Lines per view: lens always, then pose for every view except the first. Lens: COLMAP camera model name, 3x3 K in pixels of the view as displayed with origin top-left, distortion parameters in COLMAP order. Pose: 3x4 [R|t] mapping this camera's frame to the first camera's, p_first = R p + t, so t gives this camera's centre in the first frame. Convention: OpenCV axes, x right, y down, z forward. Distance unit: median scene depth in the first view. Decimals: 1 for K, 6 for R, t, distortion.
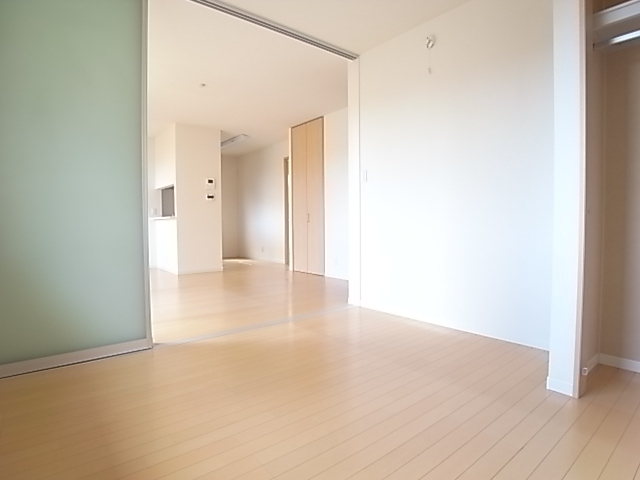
lens RADIAL K [[358.7, 0, 320.2], [0, 358.7, 239.8], [0, 0, 1]] dist [-0.067818, 0.016740]
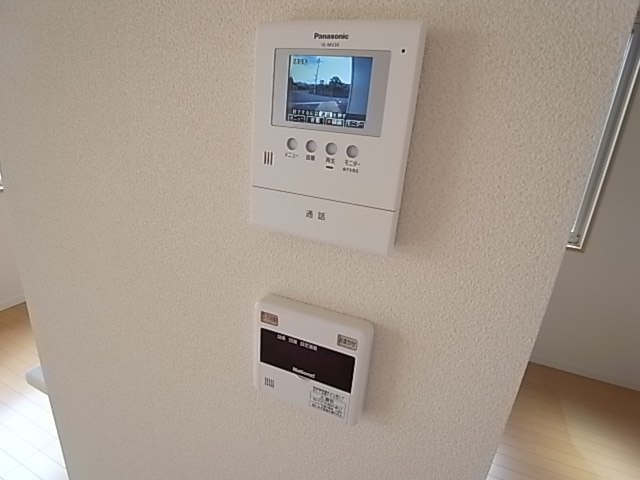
lens RADIAL K [[358.7, 0, 319.8], [0, 358.7, 240.1], [0, 0, 1]] dist [-0.067818, 0.016740]
pose [[0.467619, 0.338965, -0.816355, -0.267746], [-0.122933, 0.939515, 0.319685, -0.155591], [0.875340, -0.049135, 0.481005, 0.974382]]
